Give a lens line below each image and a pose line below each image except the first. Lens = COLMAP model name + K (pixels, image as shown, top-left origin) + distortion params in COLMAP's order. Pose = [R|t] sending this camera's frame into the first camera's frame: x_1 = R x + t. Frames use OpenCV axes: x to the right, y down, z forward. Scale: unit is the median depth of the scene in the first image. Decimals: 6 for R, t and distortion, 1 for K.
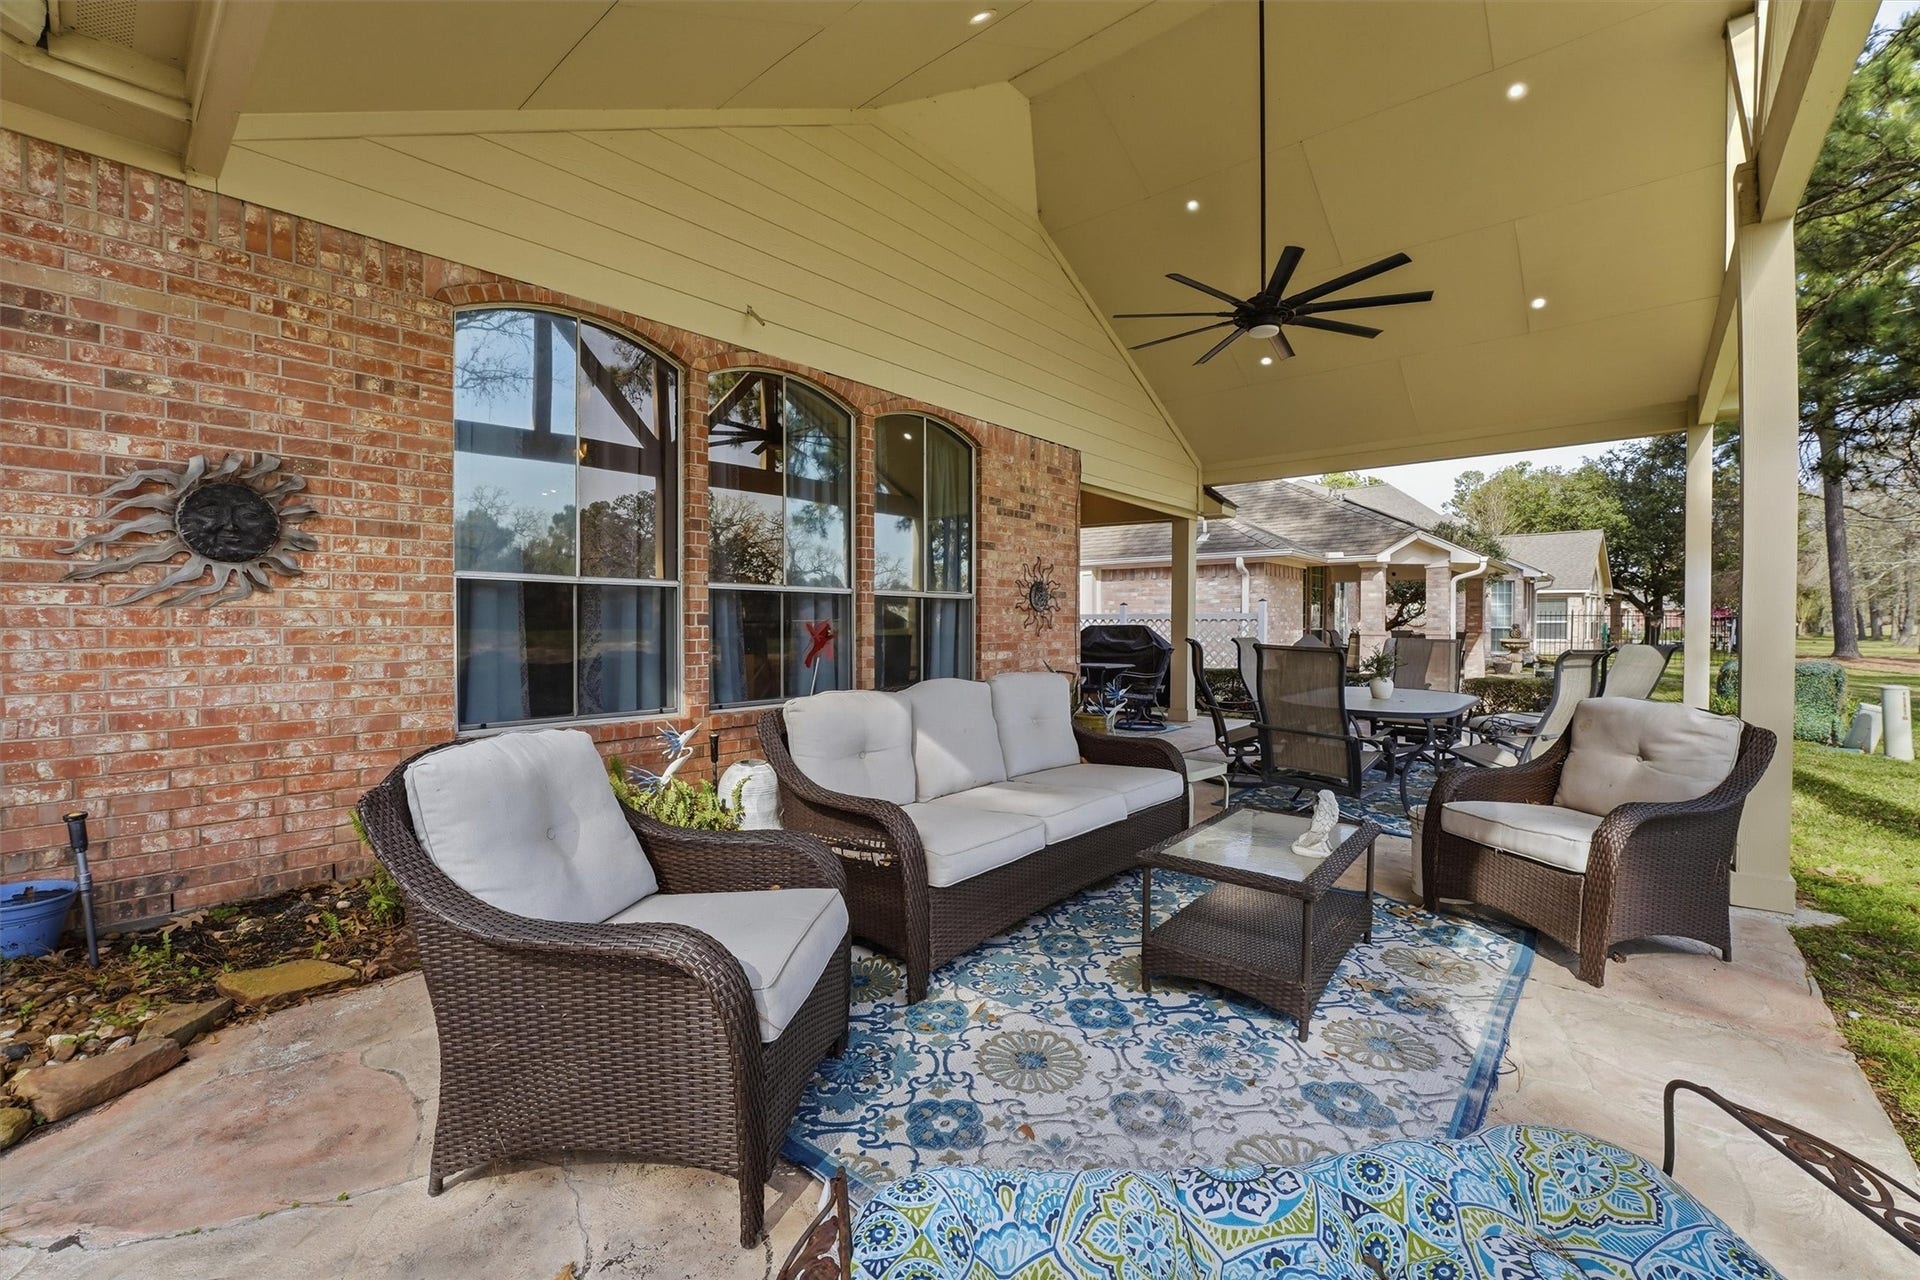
lens RADIAL K [[789.4, 0, 956.6], [0, 789.4, 639.0], [0, 0, 1]] dist [-0.023630, 0.002899]
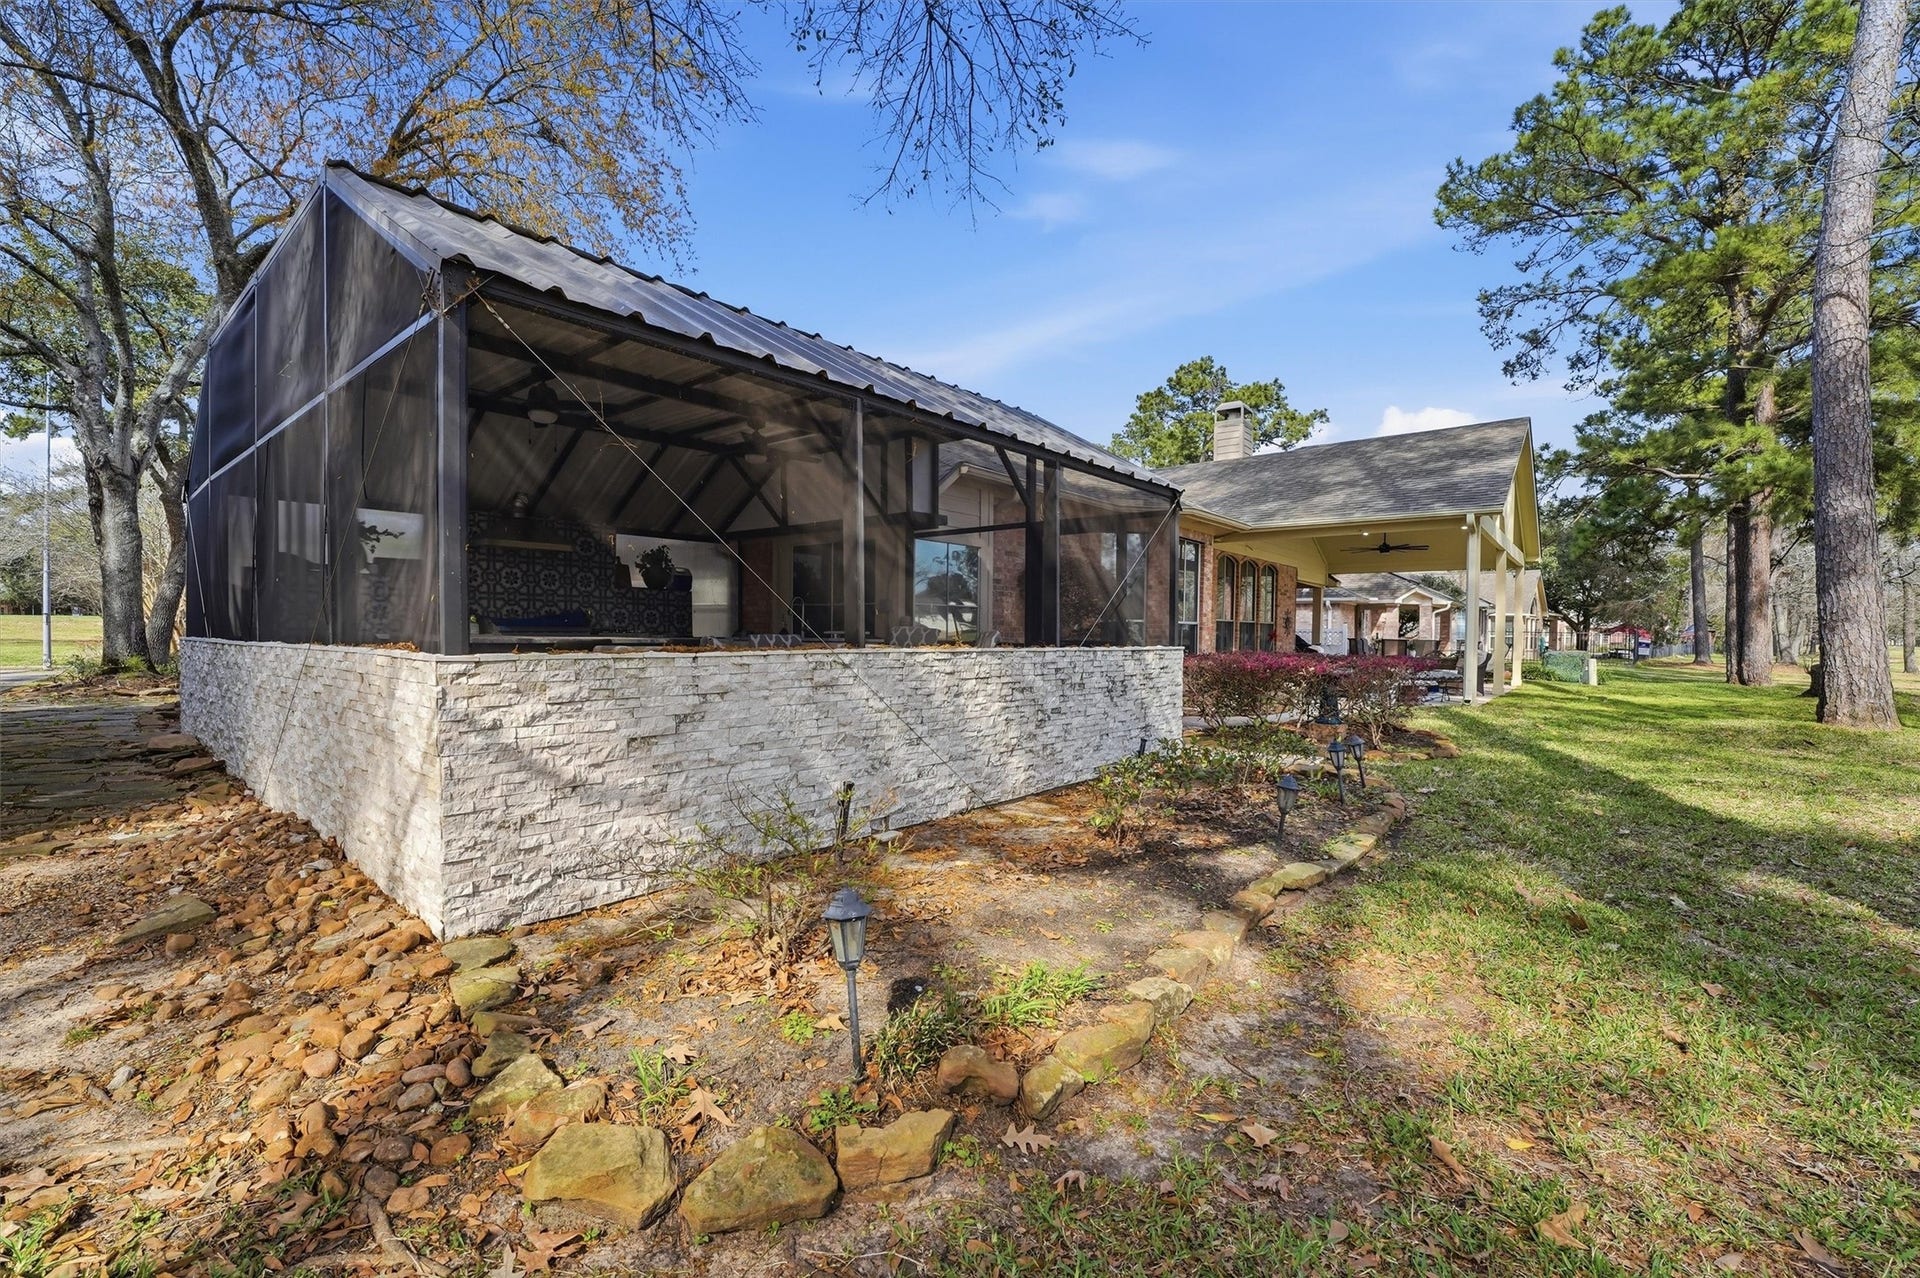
lens RADIAL K [[789.4, 0, 967.2], [0, 789.4, 643.8], [0, 0, 1]] dist [-0.023630, 0.002899]
pose [[0.999572, 0.011654, 0.026833, -0.484733], [-0.011578, 0.999929, -0.002978, 0.017239], [-0.026866, 0.002666, 0.999635, -0.770389]]
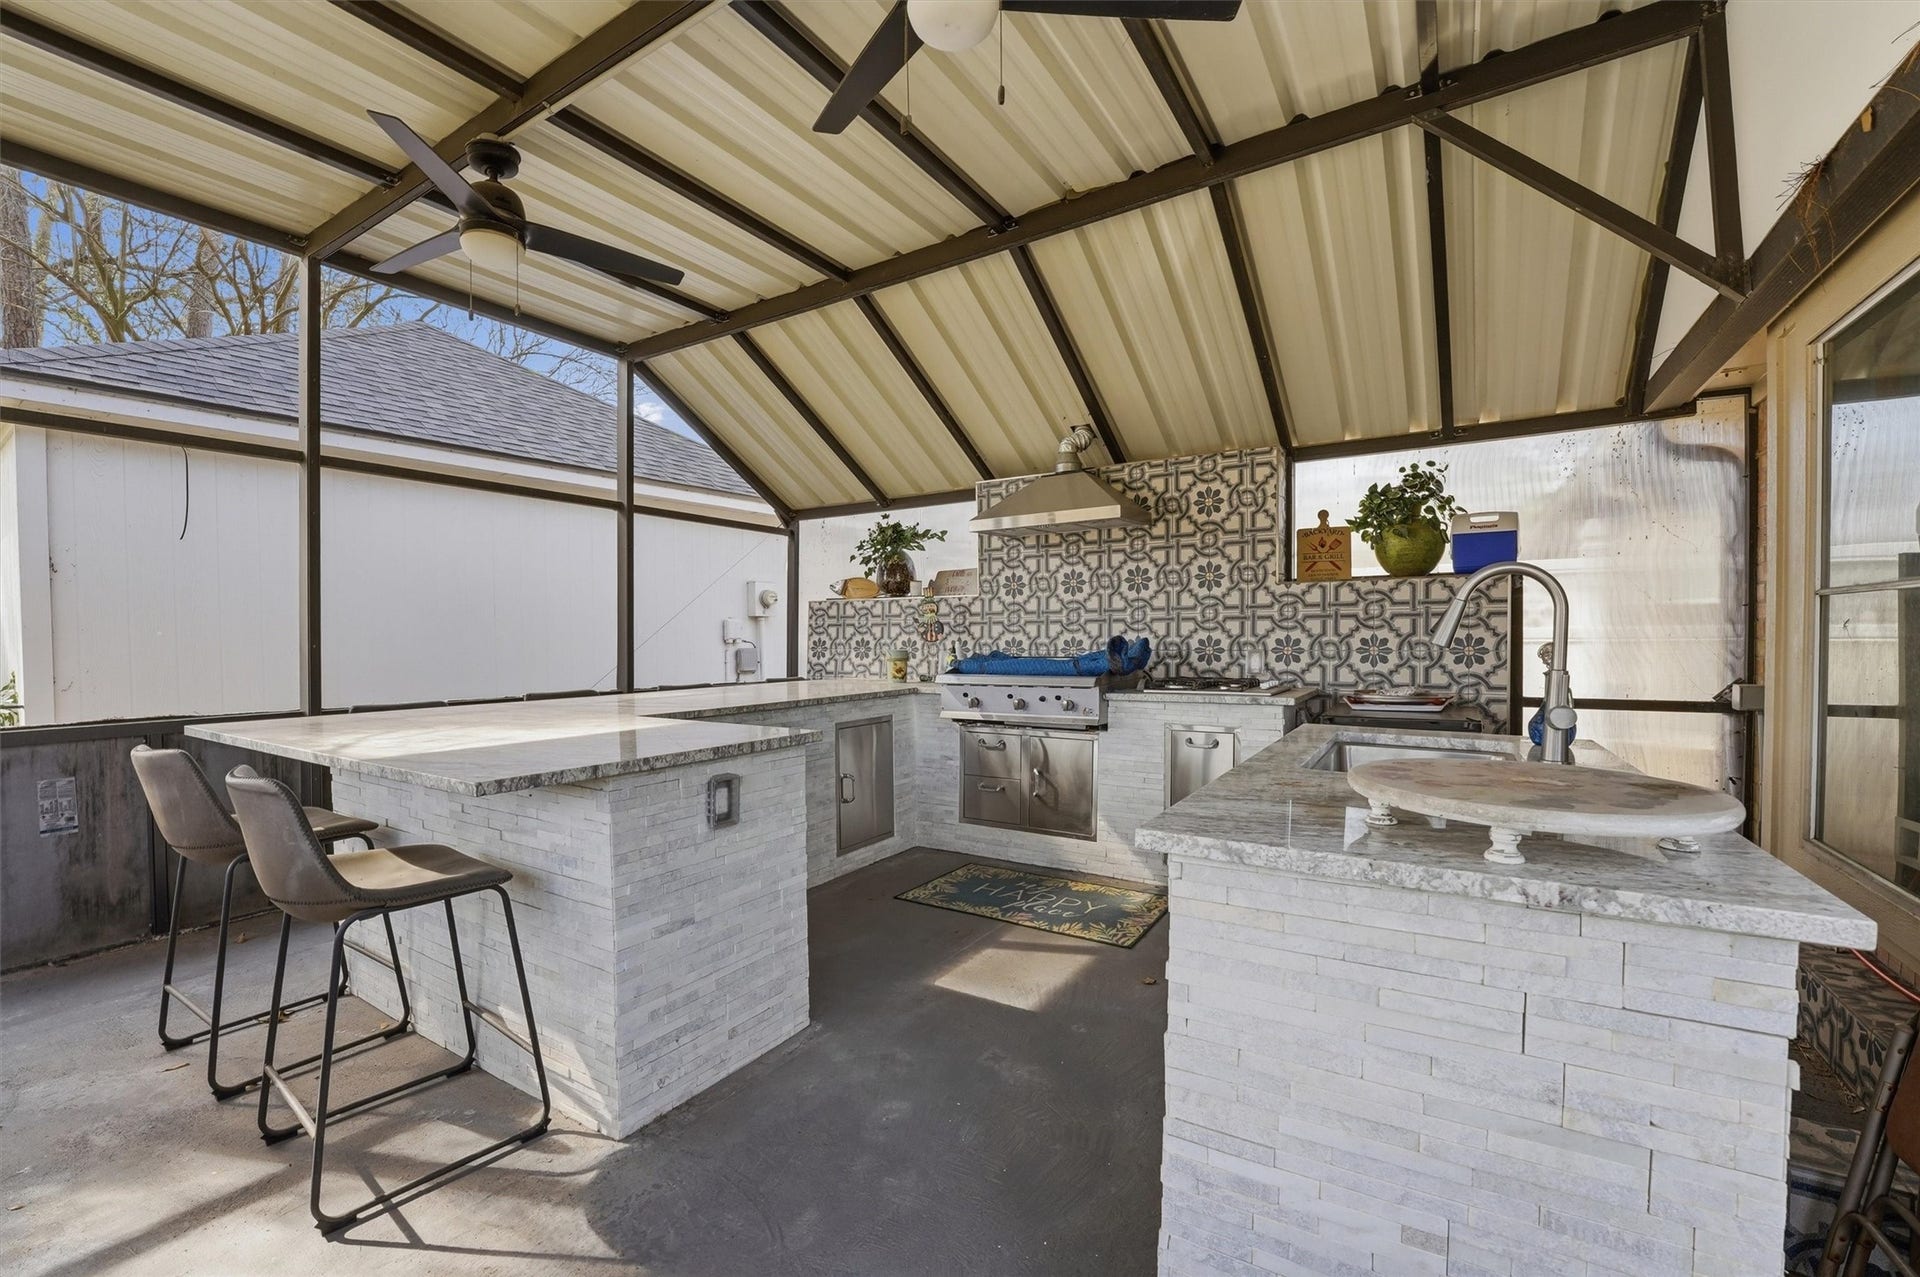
lens RADIAL K [[789.4, 0, 972.5], [0, 789.4, 642.8], [0, 0, 1]] dist [-0.023630, 0.002899]
pose [[0.164917, 0.006883, -0.986283, -0.492548], [-0.010493, 0.999931, 0.005224, -0.000857], [0.986252, 0.009487, 0.164978, -0.388679]]
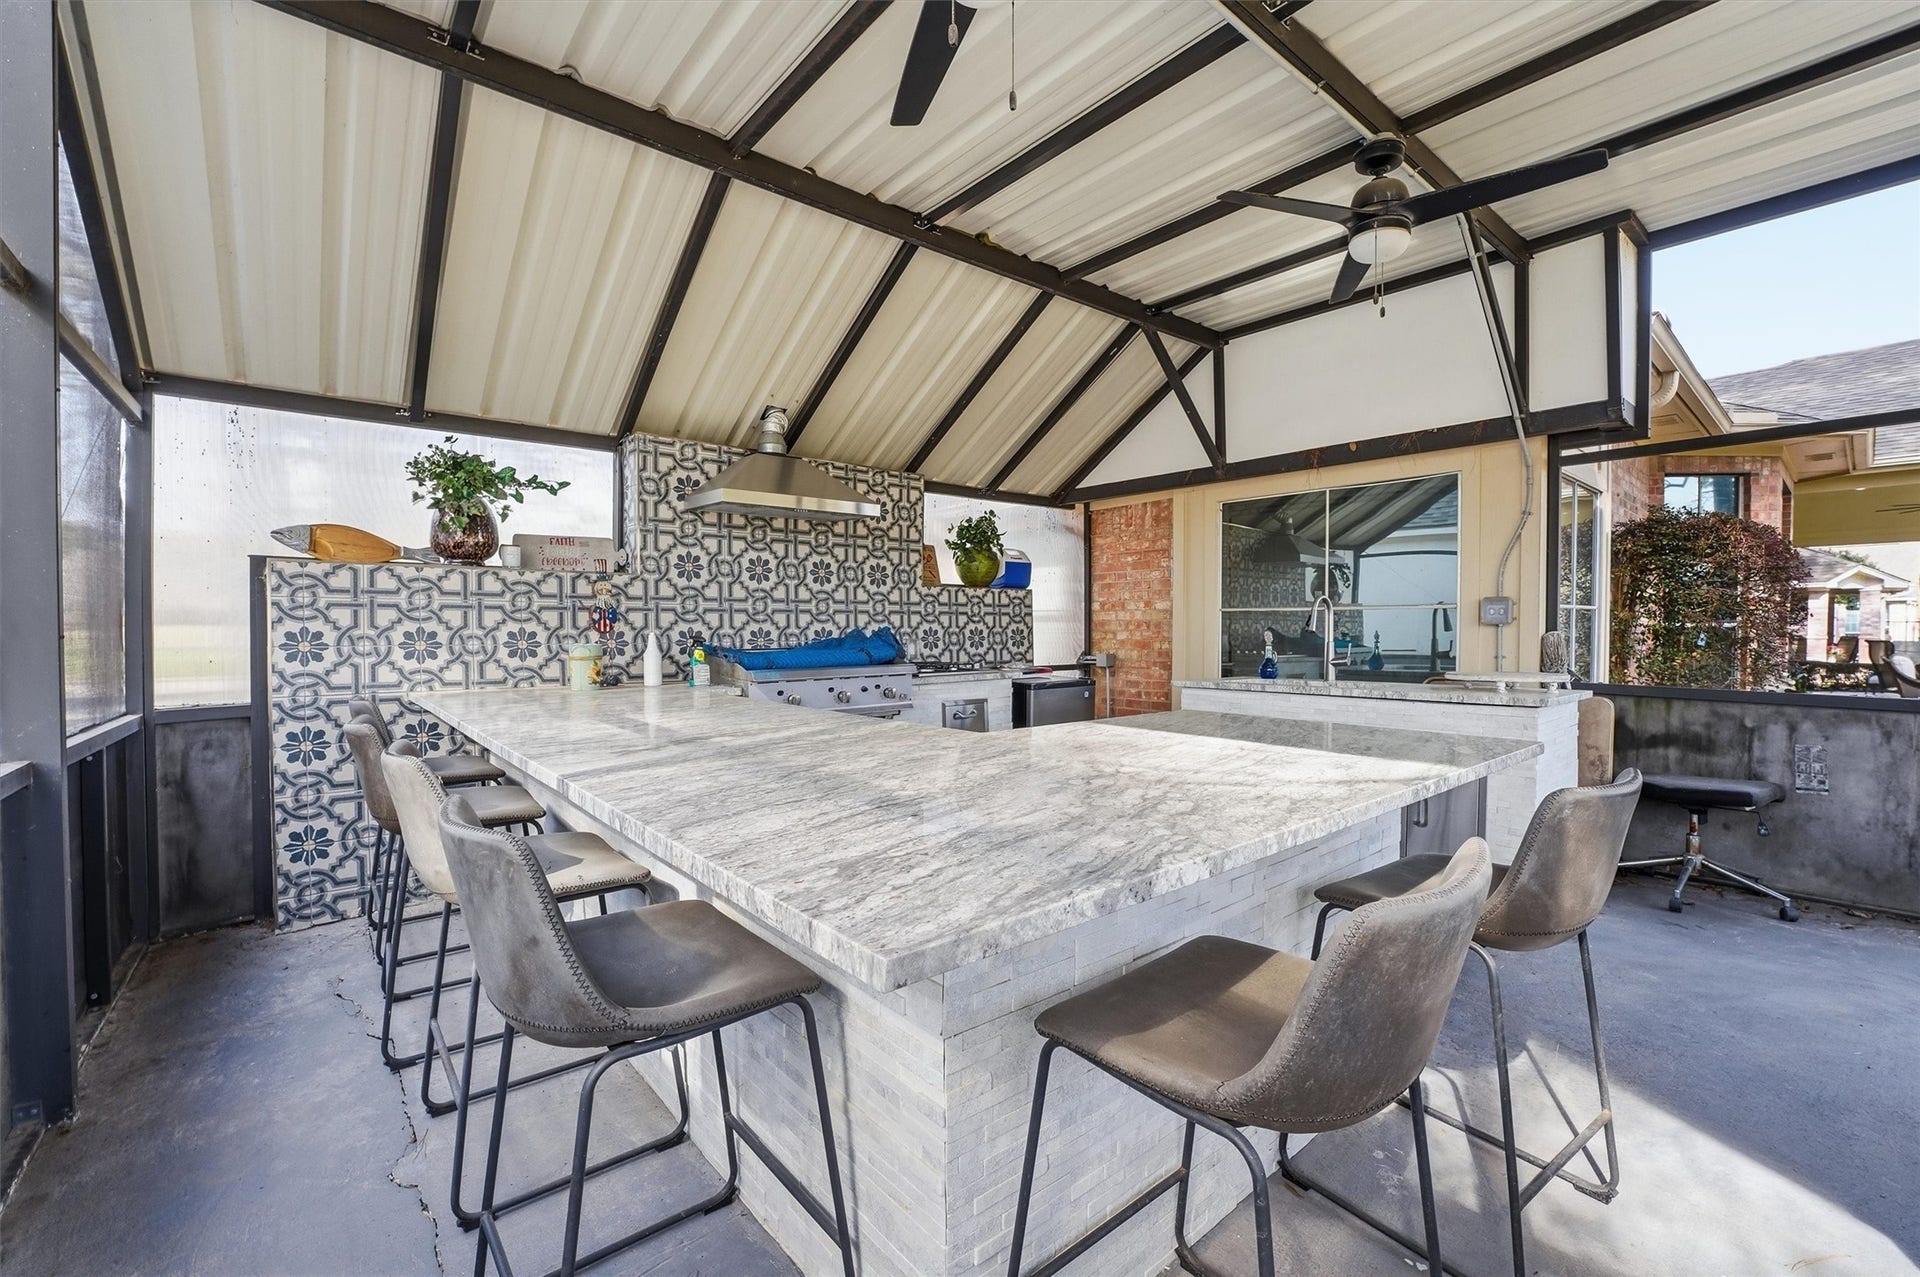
lens RADIAL K [[813.6, 0, 971.8], [0, 813.6, 652.0], [0, 0, 1]] dist [-0.010633, -0.000361]
pose [[0.988397, 0.004740, -0.151818, -0.633930], [-0.002699, 0.999903, 0.013649, 0.002040], [0.151868, -0.013081, 0.988314, -0.546054]]
